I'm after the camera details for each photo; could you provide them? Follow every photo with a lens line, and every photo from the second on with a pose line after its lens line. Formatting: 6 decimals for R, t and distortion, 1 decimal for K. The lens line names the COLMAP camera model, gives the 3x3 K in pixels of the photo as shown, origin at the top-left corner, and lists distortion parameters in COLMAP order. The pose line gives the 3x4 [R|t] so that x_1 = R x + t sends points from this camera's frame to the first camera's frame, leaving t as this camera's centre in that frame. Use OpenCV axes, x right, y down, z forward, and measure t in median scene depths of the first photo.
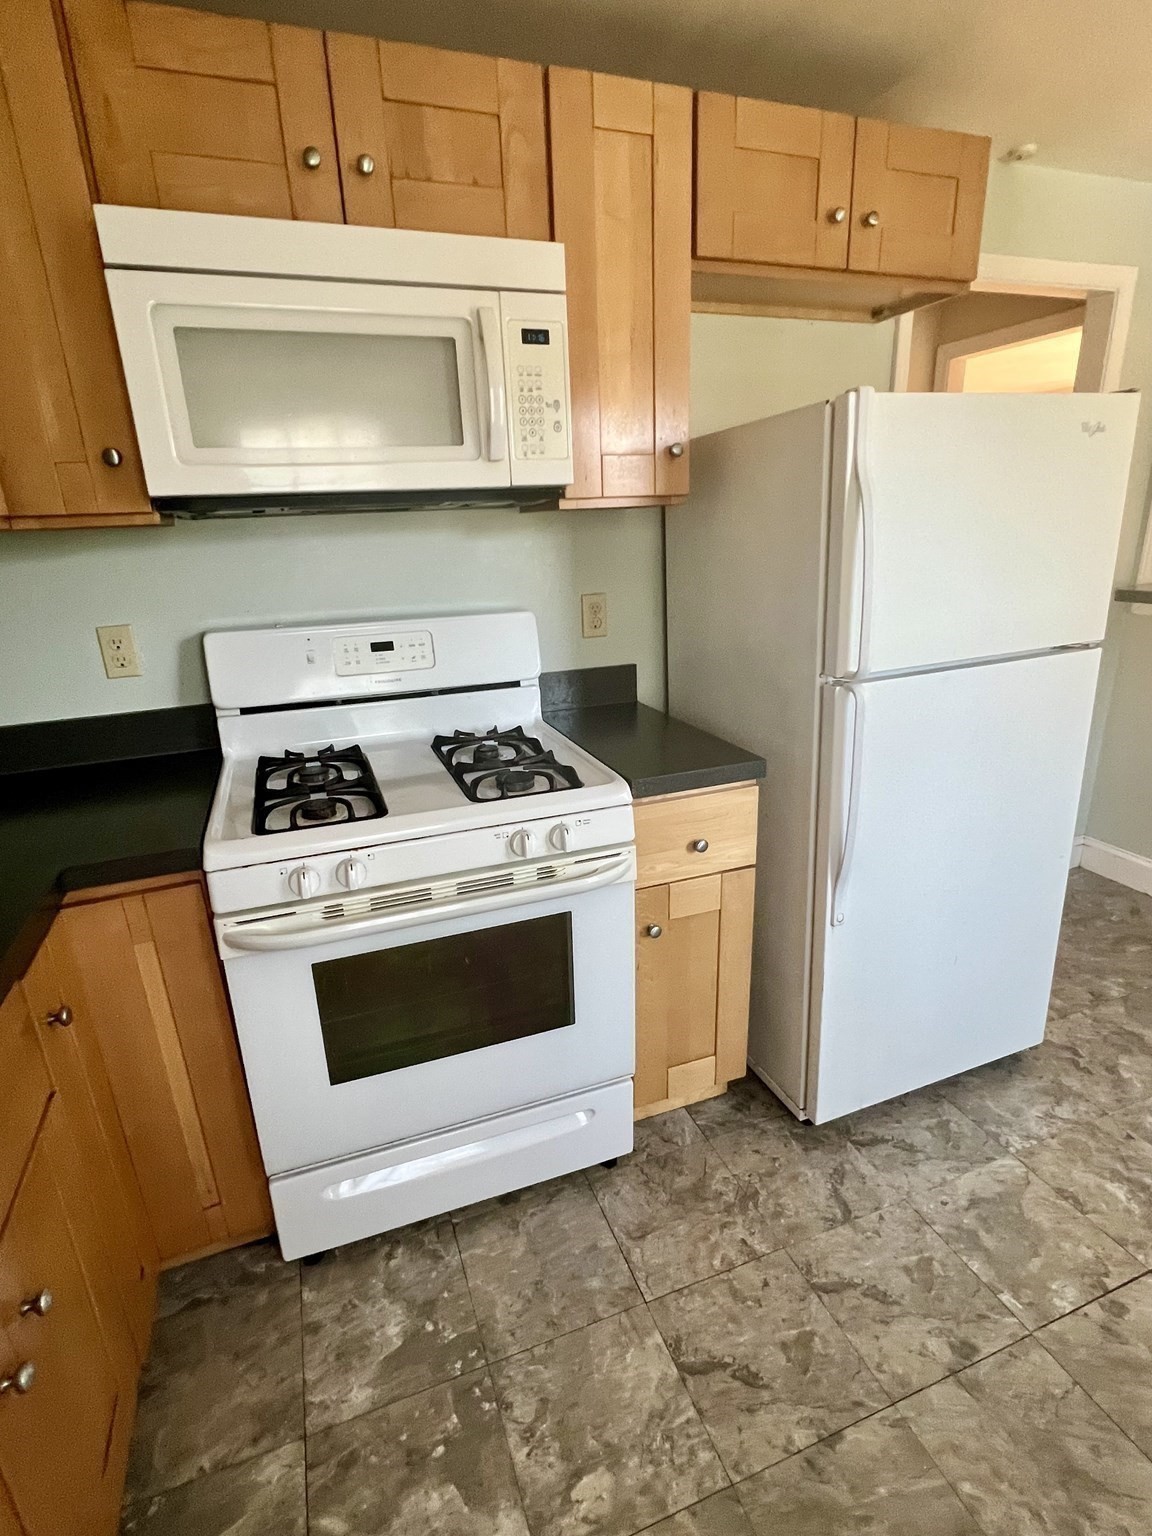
lens RADIAL K [[750.2, 0, 576.0], [0, 750.2, 768.0], [0, 0, 1]] dist [0.004250, 0.000735]
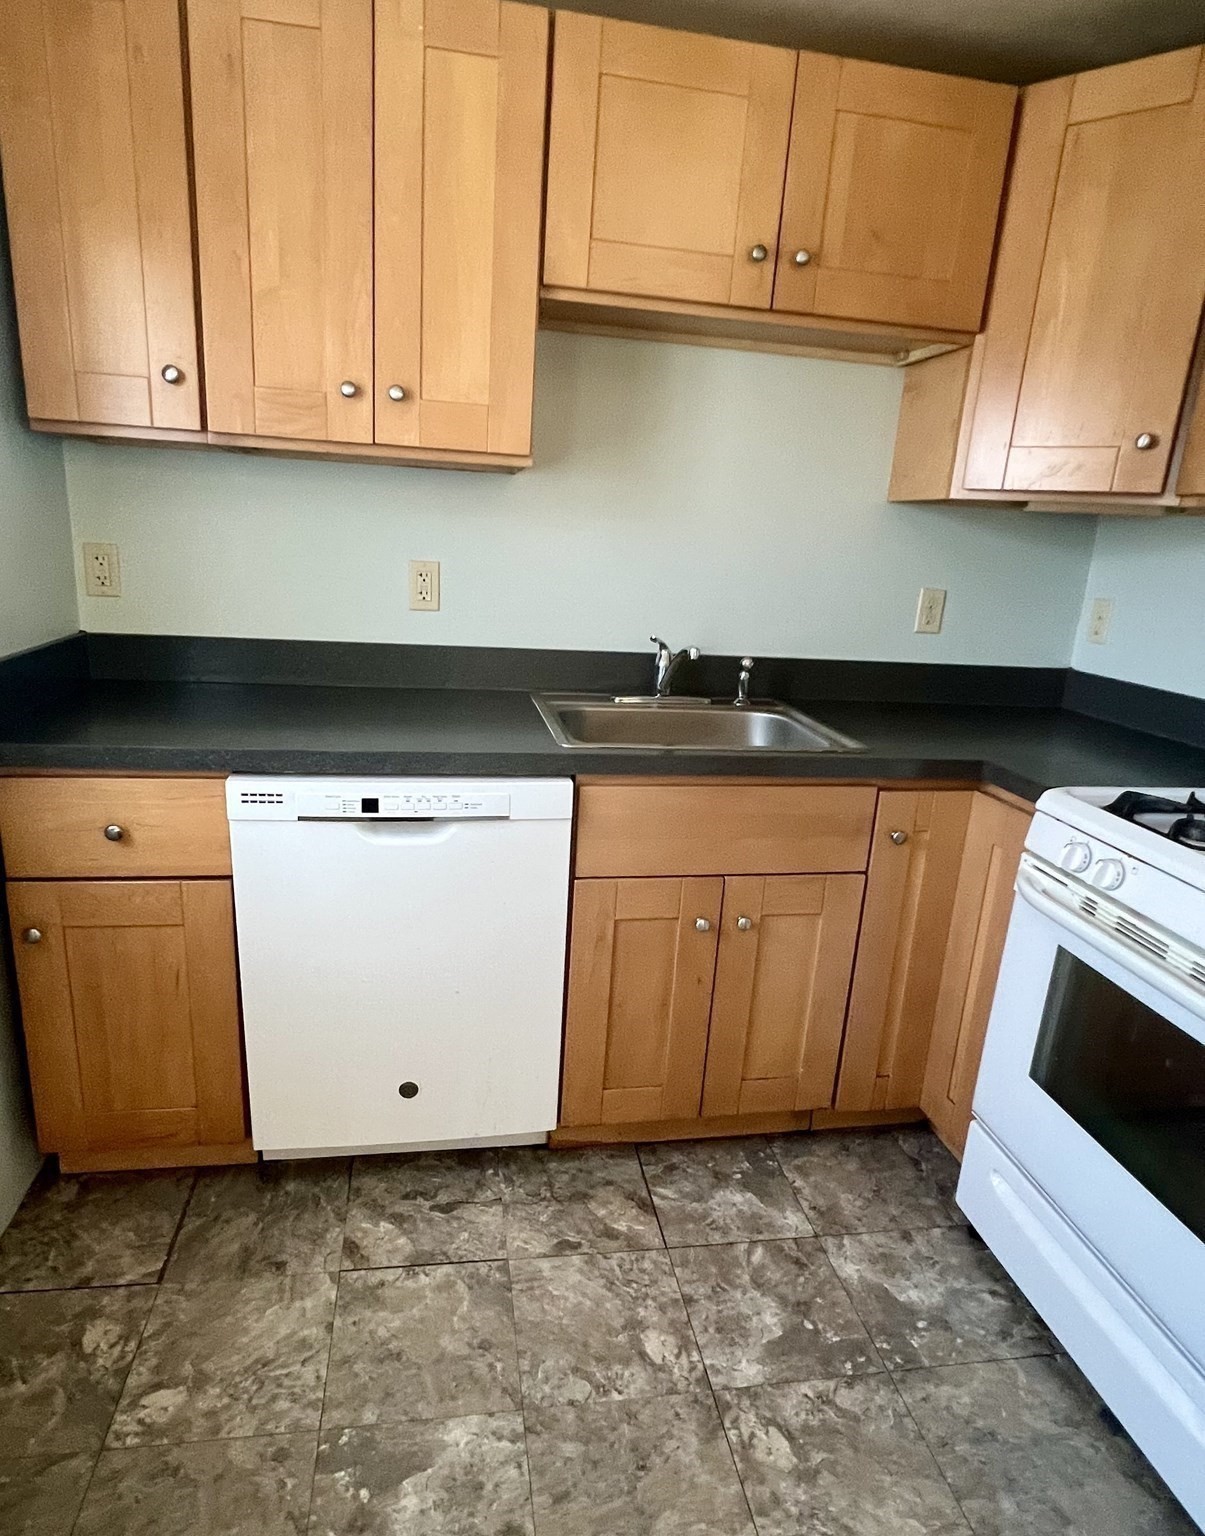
lens RADIAL K [[868.9, 0, 602.5], [0, 868.9, 768.0], [0, 0, 1]] dist [-0.001325, -0.000109]
pose [[-0.153601, 0.290470, -0.944475, 0.771754], [-0.362055, 0.872803, 0.327309, -0.097680], [0.919415, 0.392227, -0.028897, 0.417893]]
